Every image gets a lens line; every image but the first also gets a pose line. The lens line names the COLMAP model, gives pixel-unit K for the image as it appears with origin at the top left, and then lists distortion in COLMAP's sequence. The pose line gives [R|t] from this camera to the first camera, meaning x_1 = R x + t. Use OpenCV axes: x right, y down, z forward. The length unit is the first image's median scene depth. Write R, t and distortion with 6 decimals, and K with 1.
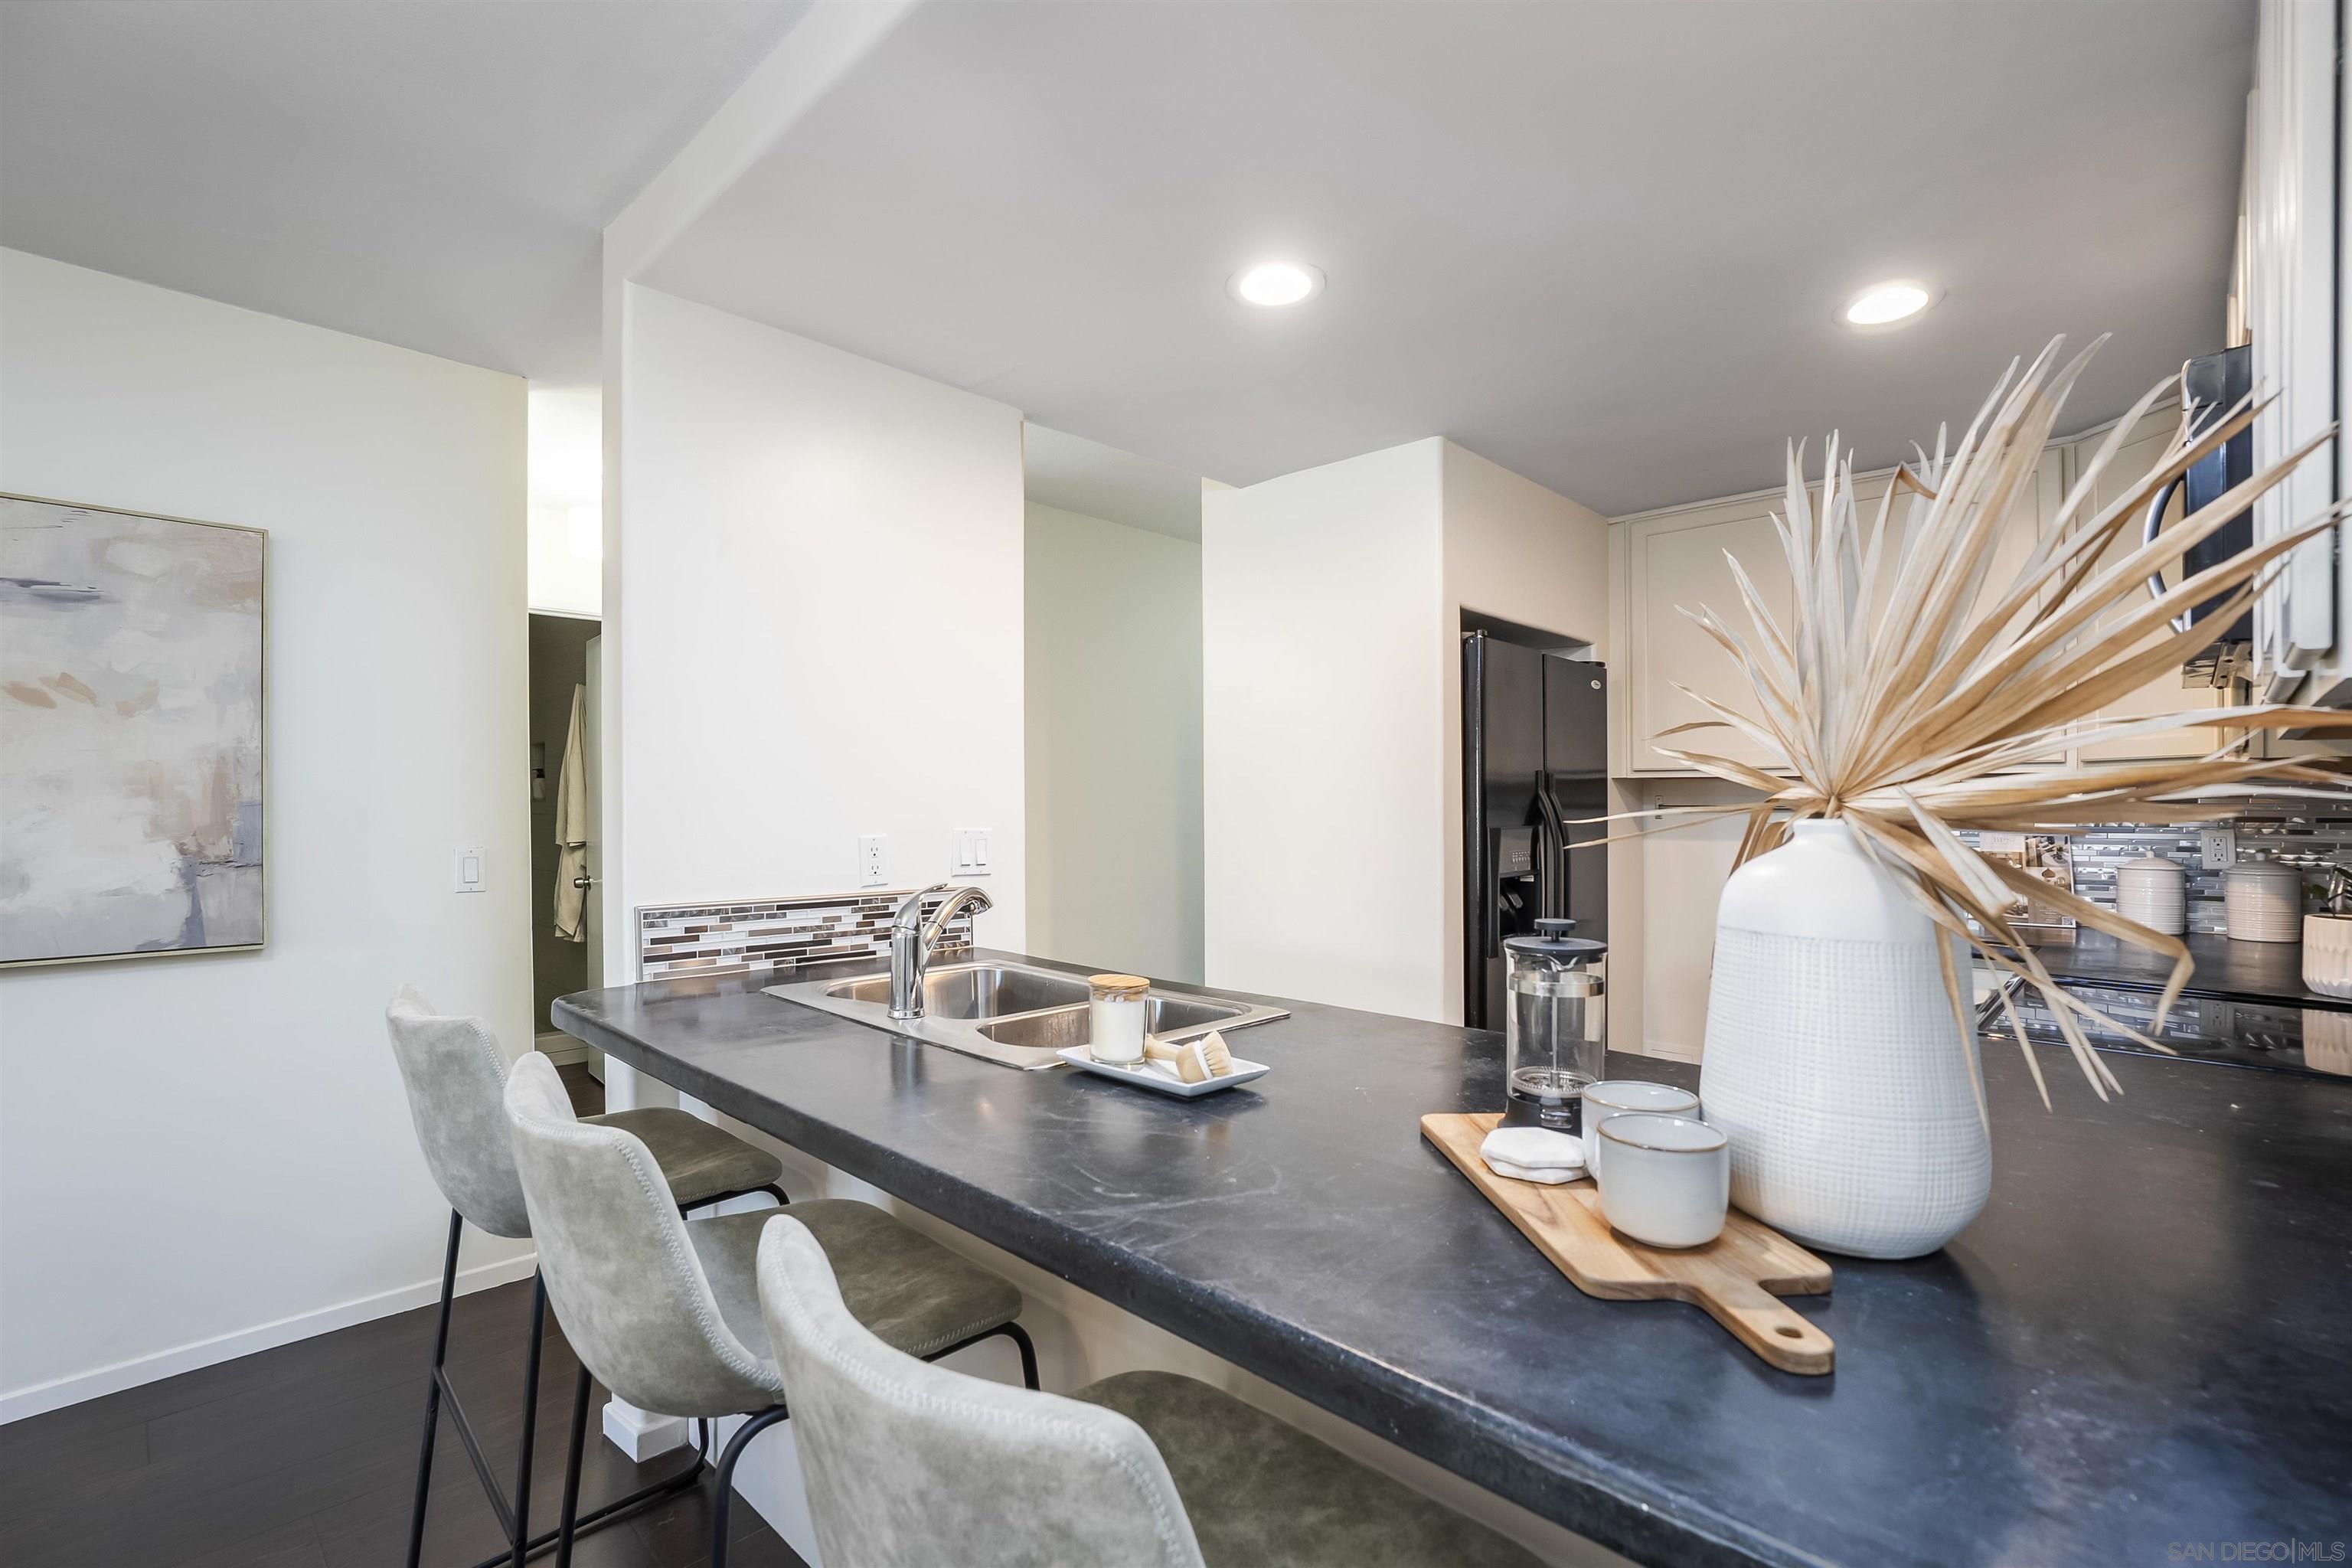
lens RADIAL K [[1085.4, 0, 1183.2], [0, 1085.4, 793.9], [0, 0, 1]] dist [-0.036436, 0.013336]
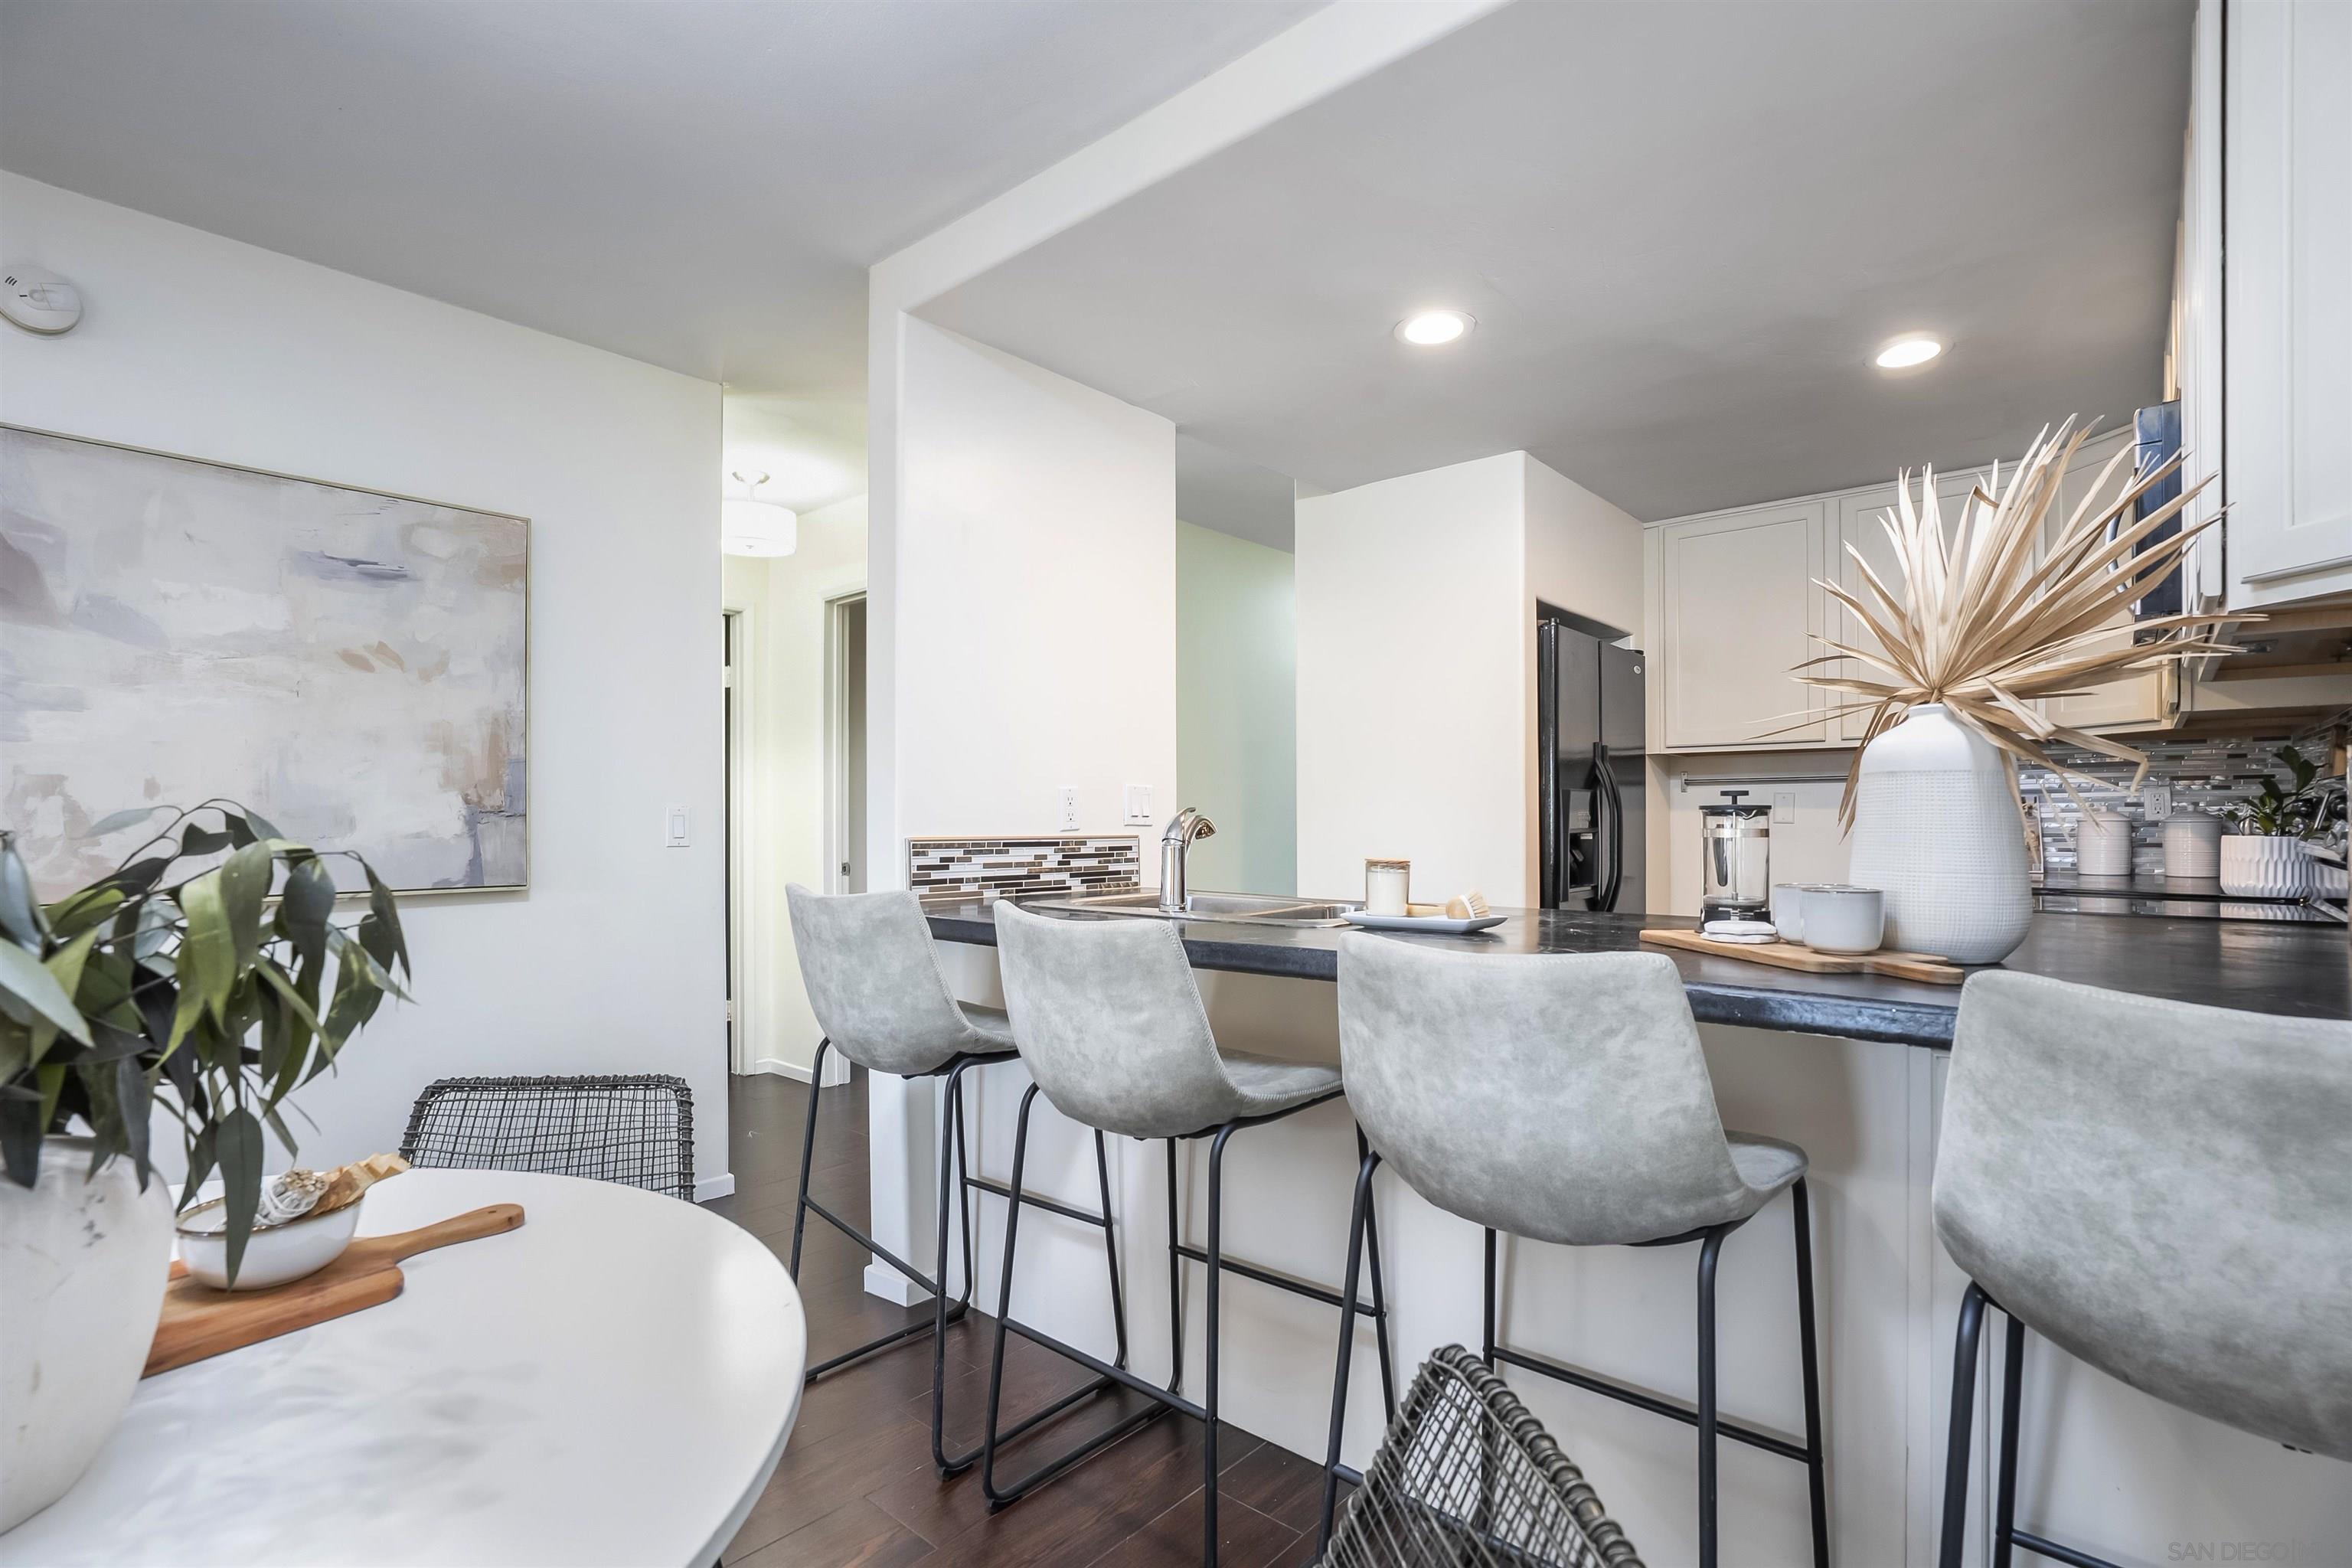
lens RADIAL K [[1171.0, 0, 1167.7], [0, 1171.0, 824.3], [0, 0, 1]] dist [-0.039276, 0.015284]
pose [[0.998068, -0.006112, 0.061835, -0.277192], [0.005922, 0.999977, 0.003245, 0.080426], [-0.061853, -0.002872, 0.998081, -0.281481]]
